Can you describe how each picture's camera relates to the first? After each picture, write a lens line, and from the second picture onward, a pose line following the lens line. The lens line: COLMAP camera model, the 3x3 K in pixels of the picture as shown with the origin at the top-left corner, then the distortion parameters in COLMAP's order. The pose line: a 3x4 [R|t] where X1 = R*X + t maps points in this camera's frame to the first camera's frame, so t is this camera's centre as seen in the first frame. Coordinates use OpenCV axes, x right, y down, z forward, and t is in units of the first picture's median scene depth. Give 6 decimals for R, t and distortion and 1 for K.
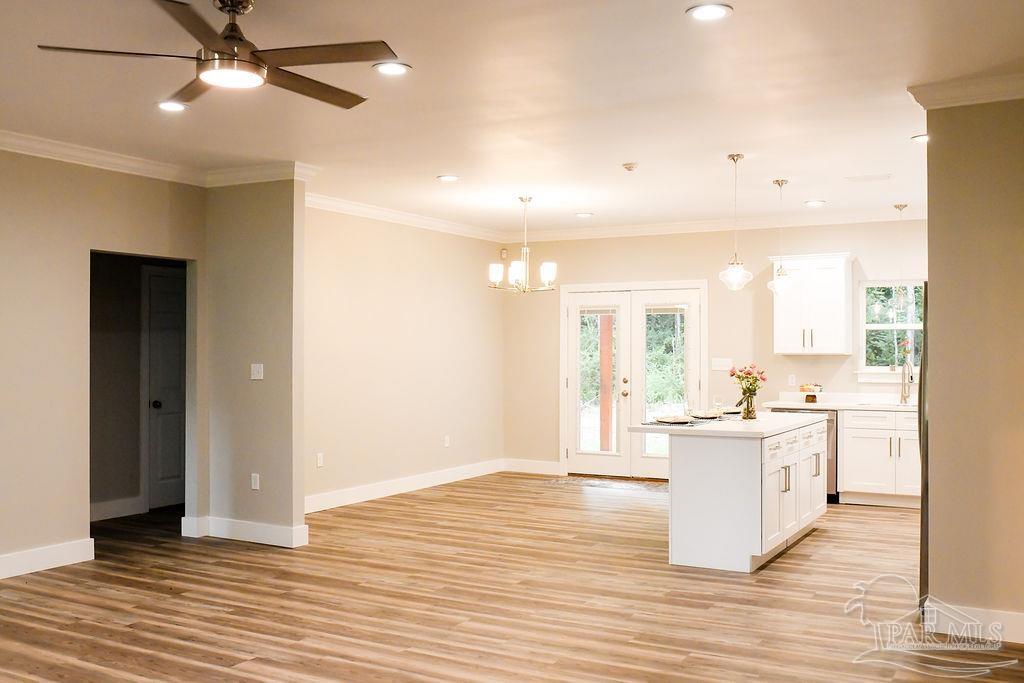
lens RADIAL K [[970.5, 0, 512.5], [0, 970.5, 343.5], [0, 0, 1]] dist [-0.036731, 0.000000]
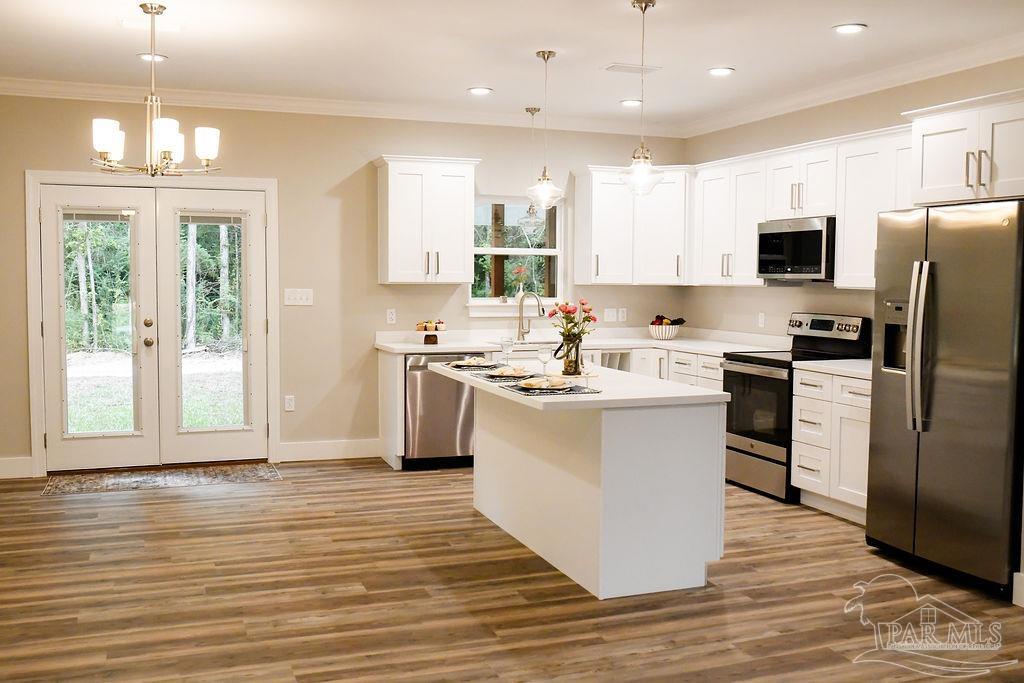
lens RADIAL K [[970.5, 0, 515.8], [0, 970.5, 341.0], [0, 0, 1]] dist [-0.036731, 0.000000]
pose [[0.637499, -0.046568, 0.769043, -0.313178], [-0.011353, 0.997496, 0.069812, 0.001998], [-0.770367, -0.053236, 0.635374, 0.514007]]
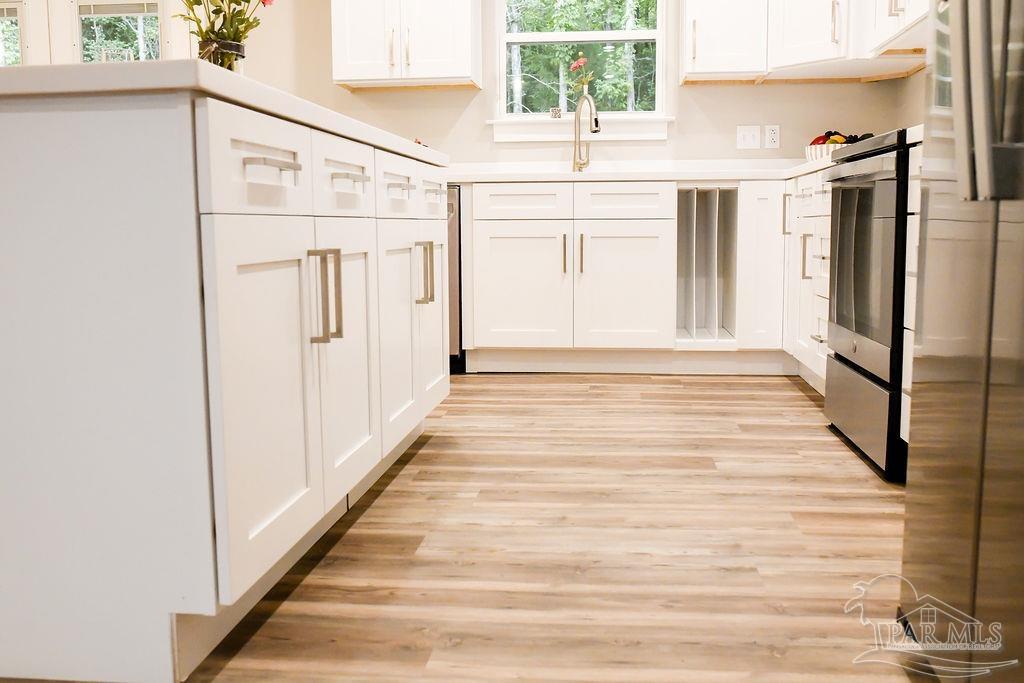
lens RADIAL K [[970.5, 0, 528.2], [0, 970.5, 335.9], [0, 0, 1]] dist [-0.036731, 0.000000]
pose [[0.911579, -0.052047, 0.407816, 0.183604], [0.004775, 0.993228, 0.116087, 0.099174], [-0.411096, -0.103875, 0.905654, 0.599412]]
